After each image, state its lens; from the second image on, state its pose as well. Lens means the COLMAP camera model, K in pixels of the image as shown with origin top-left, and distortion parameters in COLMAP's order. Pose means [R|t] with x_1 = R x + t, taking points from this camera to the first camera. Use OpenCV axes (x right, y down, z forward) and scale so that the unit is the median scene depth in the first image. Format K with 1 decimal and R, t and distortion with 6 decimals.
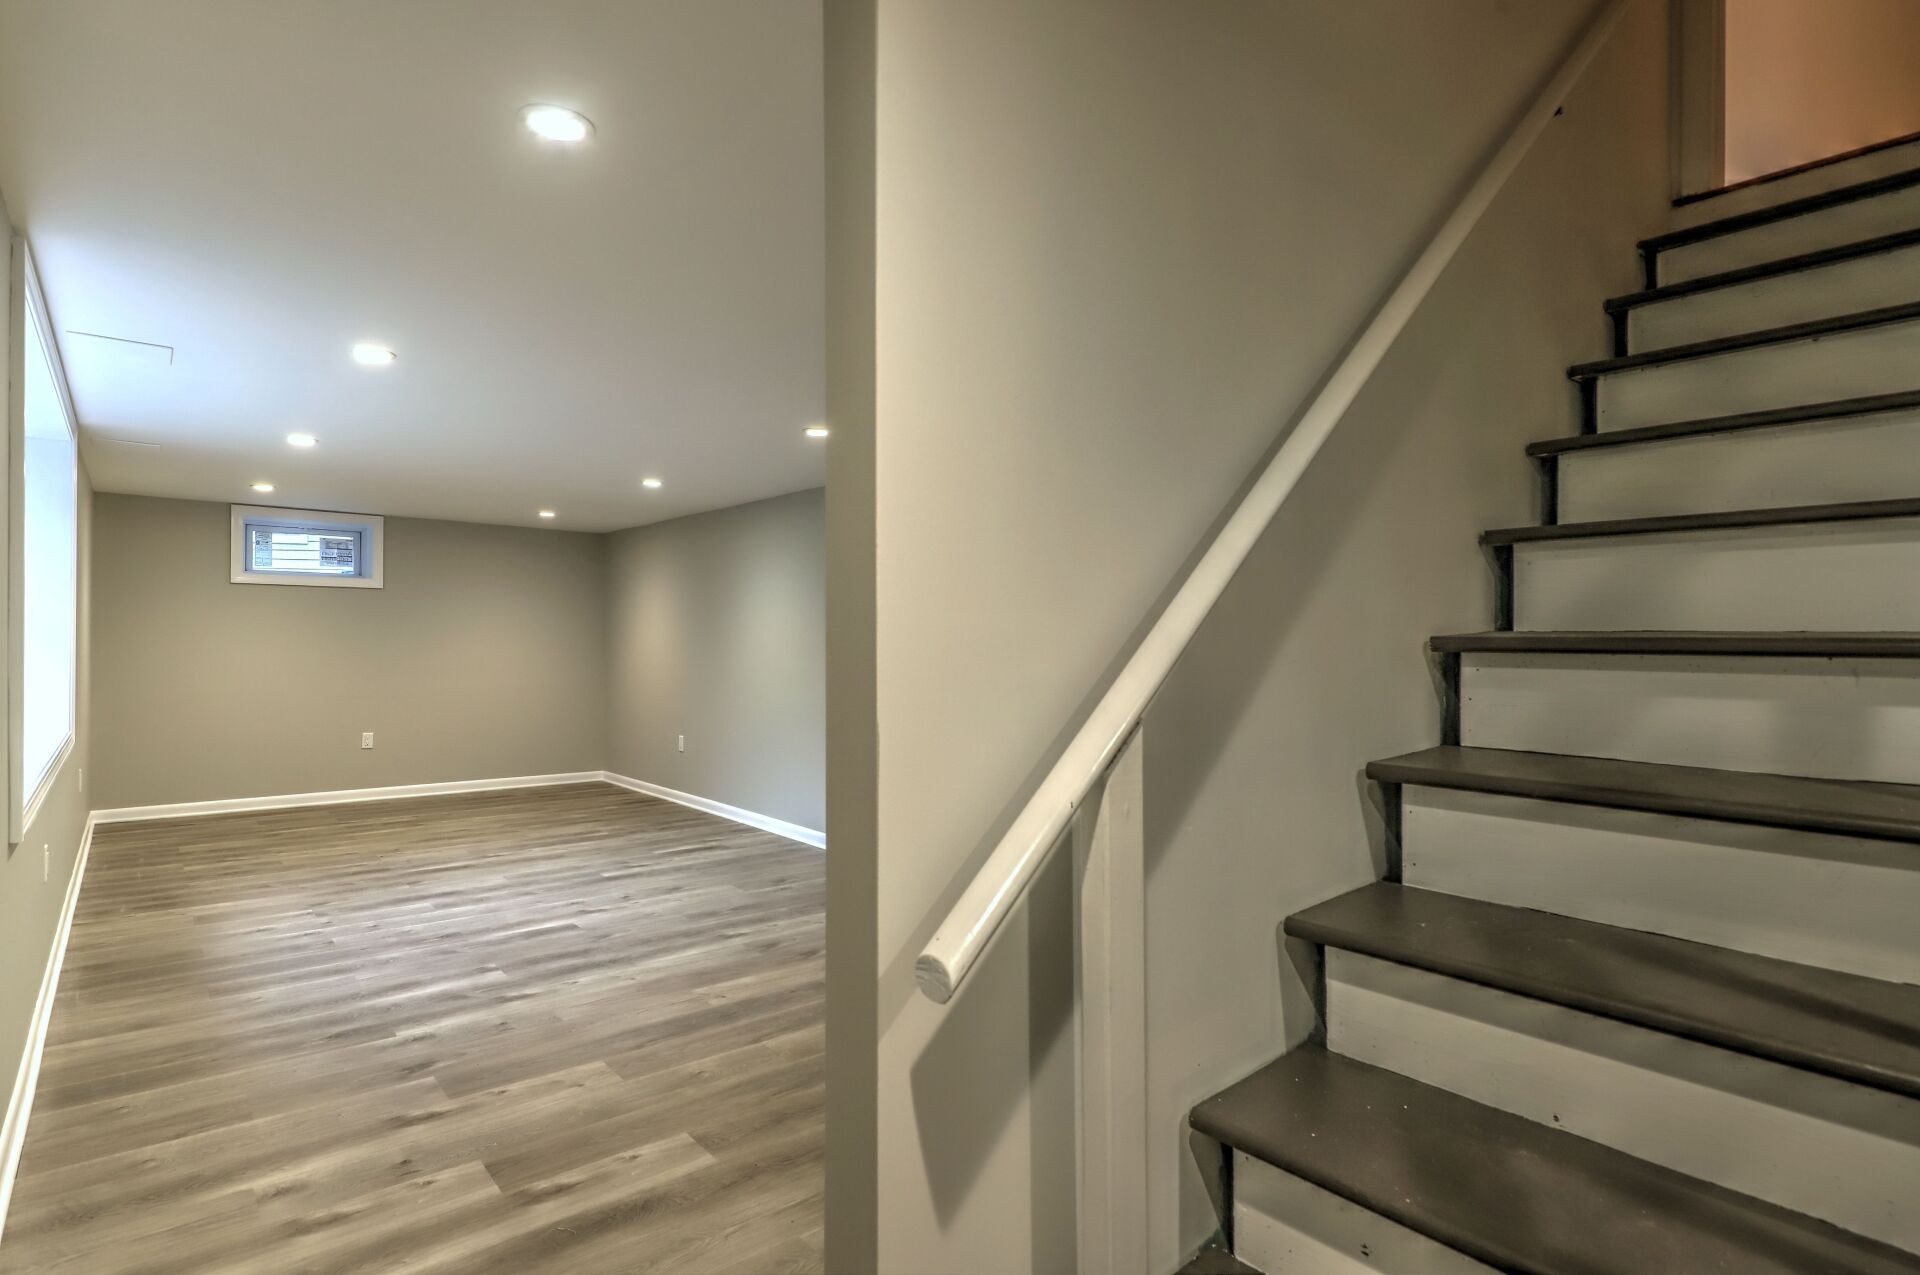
lens RADIAL K [[978.7, 0, 961.1], [0, 978.7, 641.7], [0, 0, 1]] dist [-0.002921, -0.000504]
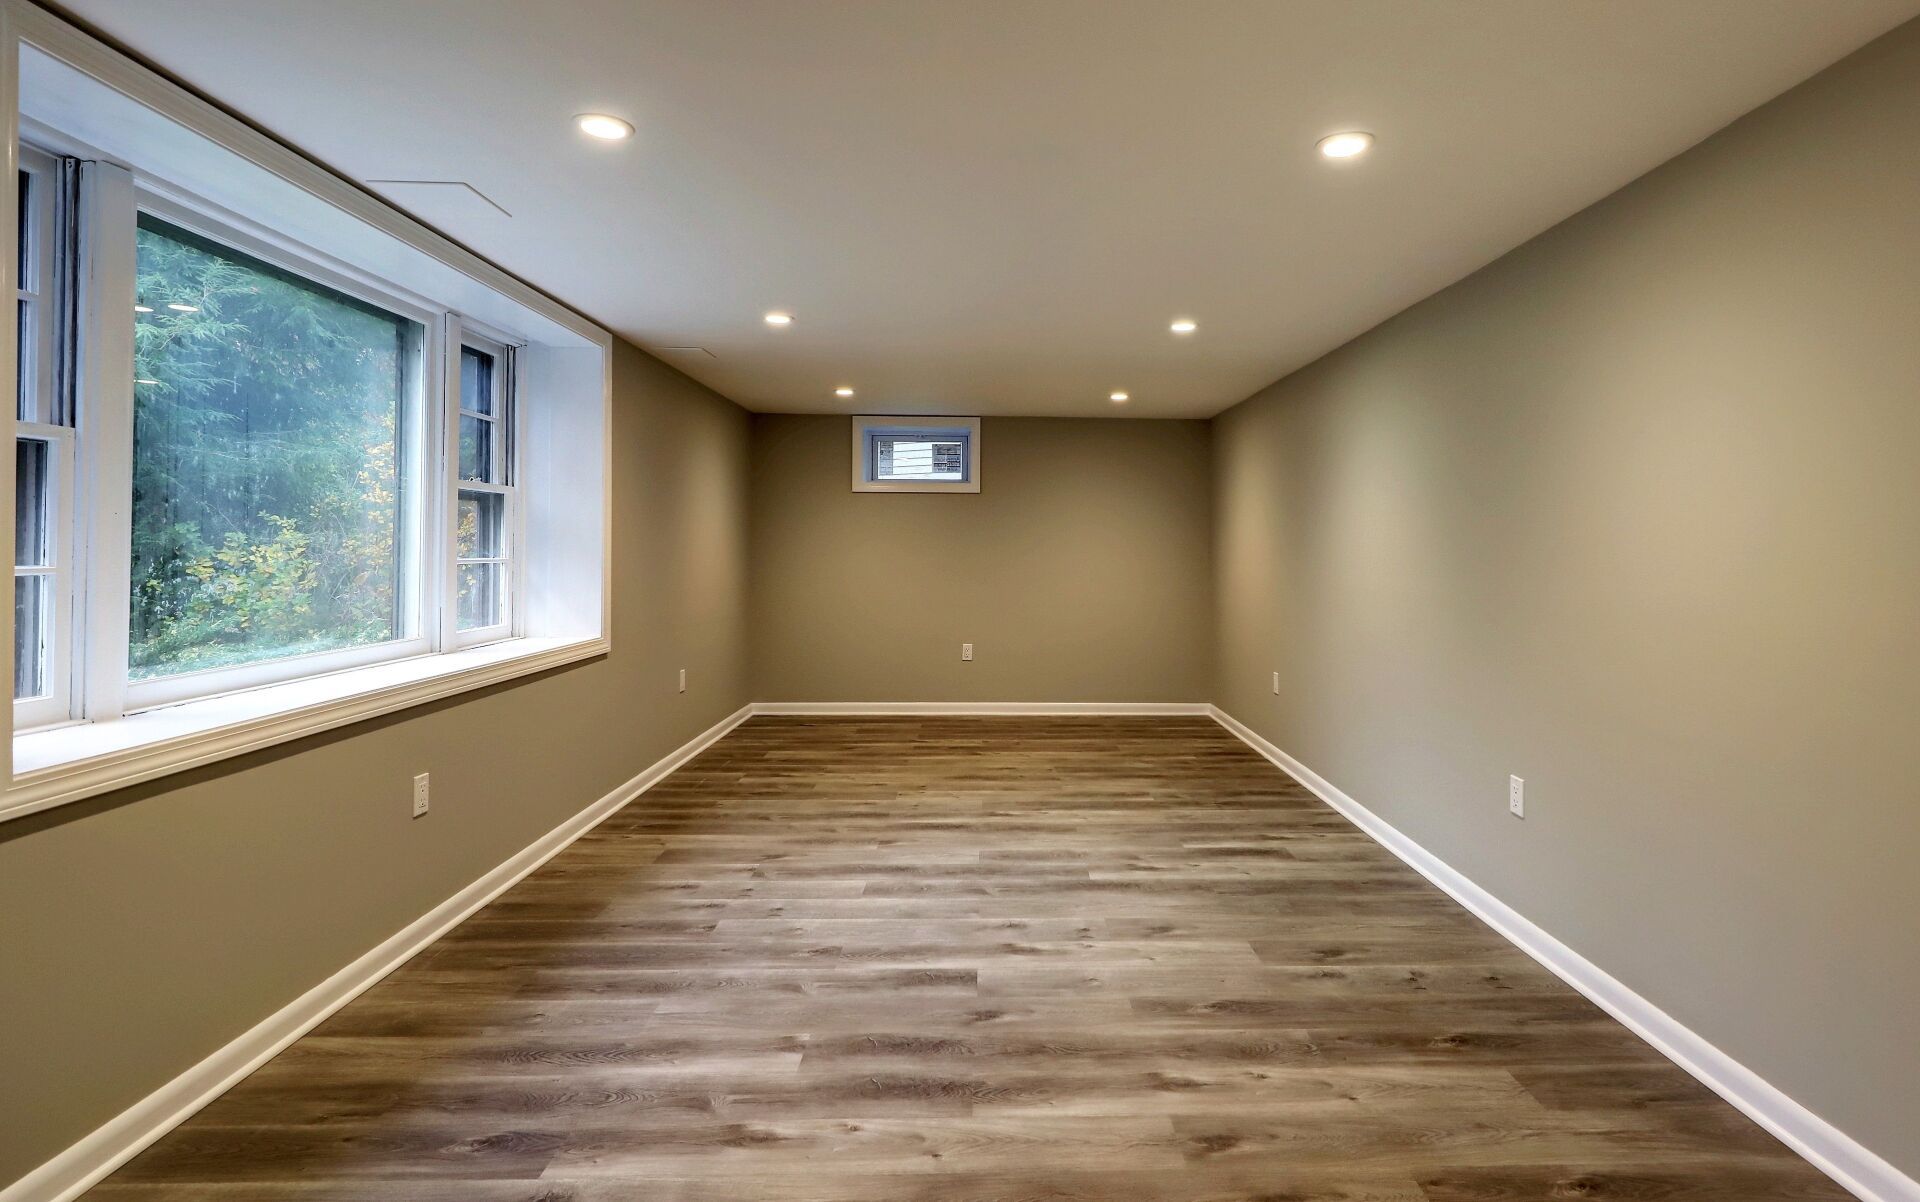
lens RADIAL K [[1175.7, 0, 839.2], [0, 1175.7, 539.3], [0, 0, 1]] dist [0.020407, 0.000745]
pose [[0.790358, -0.004372, -0.612630, 0.023523], [-0.000934, 0.999965, -0.008342, 0.001556], [0.612645, 0.007165, 0.790326, 0.320856]]
